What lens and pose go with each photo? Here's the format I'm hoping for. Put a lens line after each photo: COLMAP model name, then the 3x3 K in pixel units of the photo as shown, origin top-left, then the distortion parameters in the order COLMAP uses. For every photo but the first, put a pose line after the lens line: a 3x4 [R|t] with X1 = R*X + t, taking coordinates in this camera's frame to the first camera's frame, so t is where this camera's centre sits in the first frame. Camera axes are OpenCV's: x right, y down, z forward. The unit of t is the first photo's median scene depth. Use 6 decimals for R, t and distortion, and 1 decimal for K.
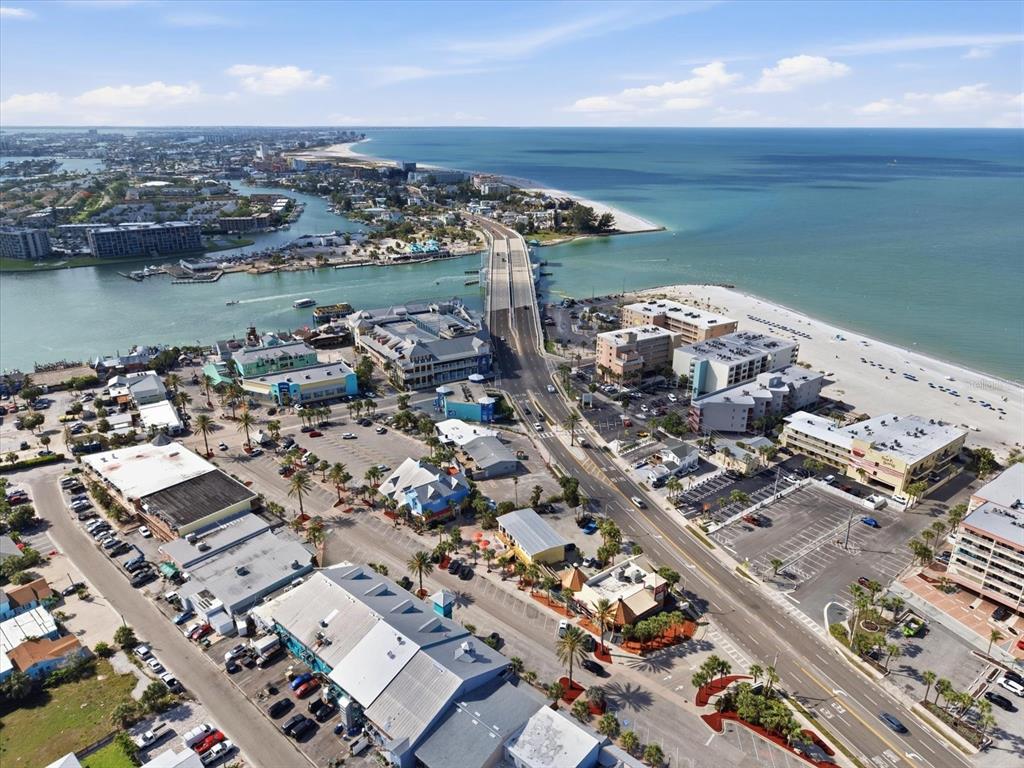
lens RADIAL K [[698.1, 0, 514.2], [0, 698.1, 353.2], [0, 0, 1]] dist [0.050340, -0.066220]
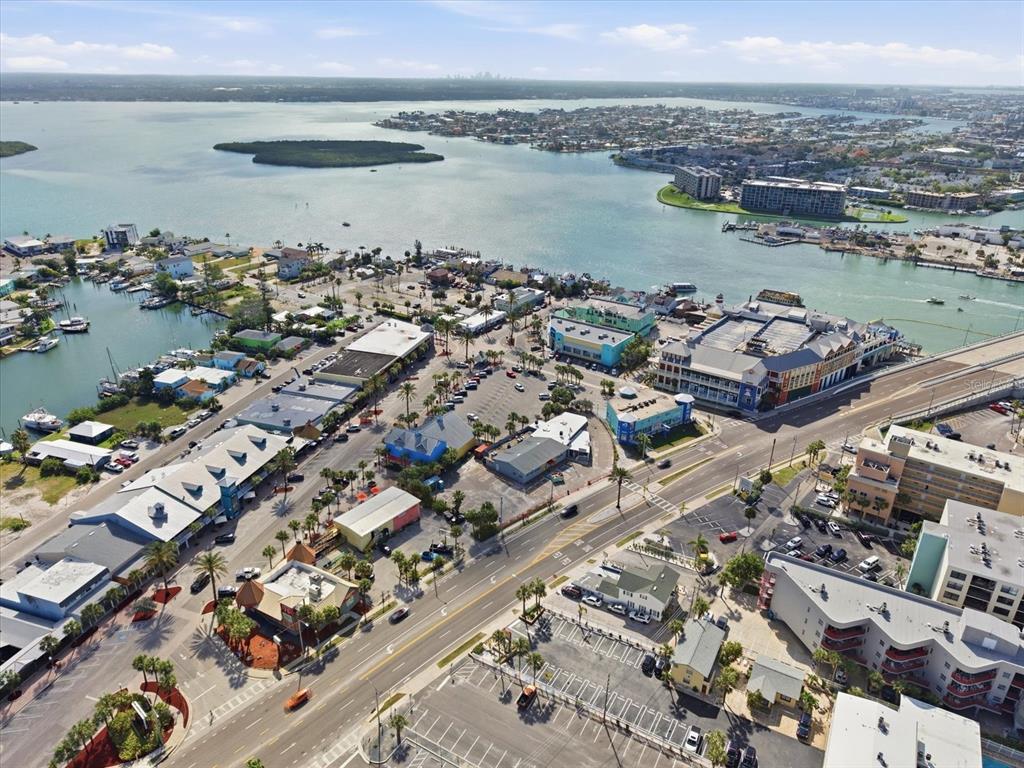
lens RADIAL K [[698.1, 0, 514.2], [0, 698.1, 353.2], [0, 0, 1]] dist [0.050340, -0.066220]
pose [[0.394194, 0.339311, -0.854095, 0.526496], [-0.297229, 0.926471, 0.230883, -0.138102], [0.869636, 0.162849, 0.466062, 0.425342]]
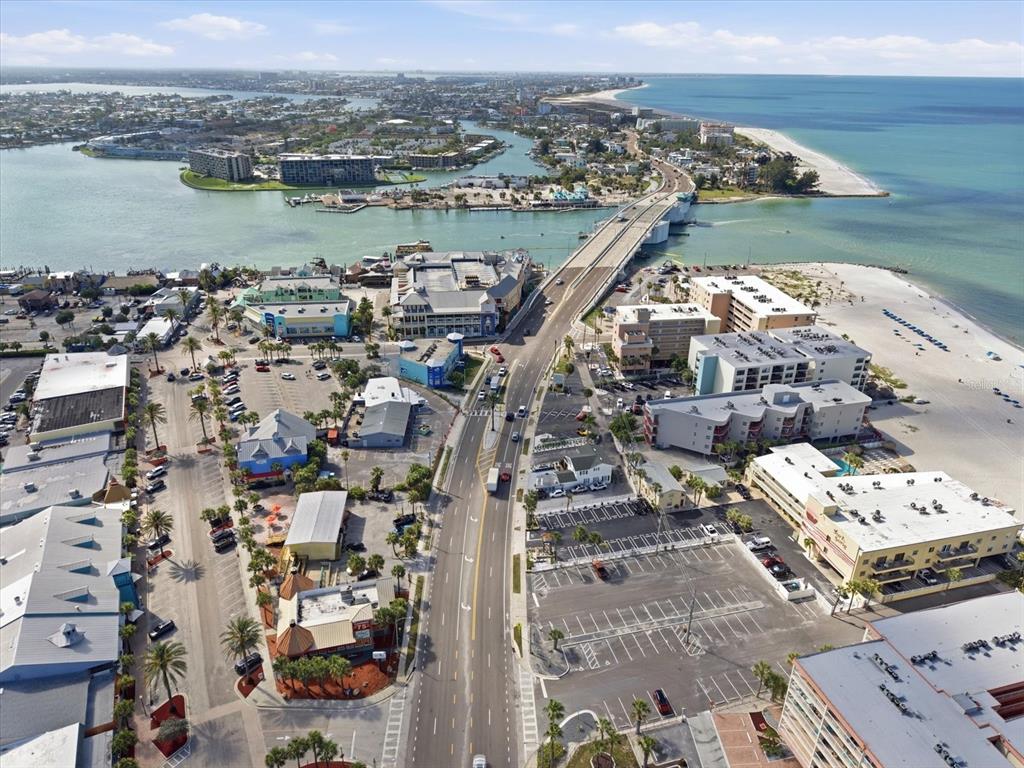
lens RADIAL K [[698.1, 0, 514.2], [0, 698.1, 353.2], [0, 0, 1]] dist [0.050340, -0.066220]
pose [[0.923548, 0.150865, -0.352562, 0.325298], [-0.127372, 0.987849, 0.089055, -0.032521], [0.361713, -0.037340, 0.931541, 0.182180]]
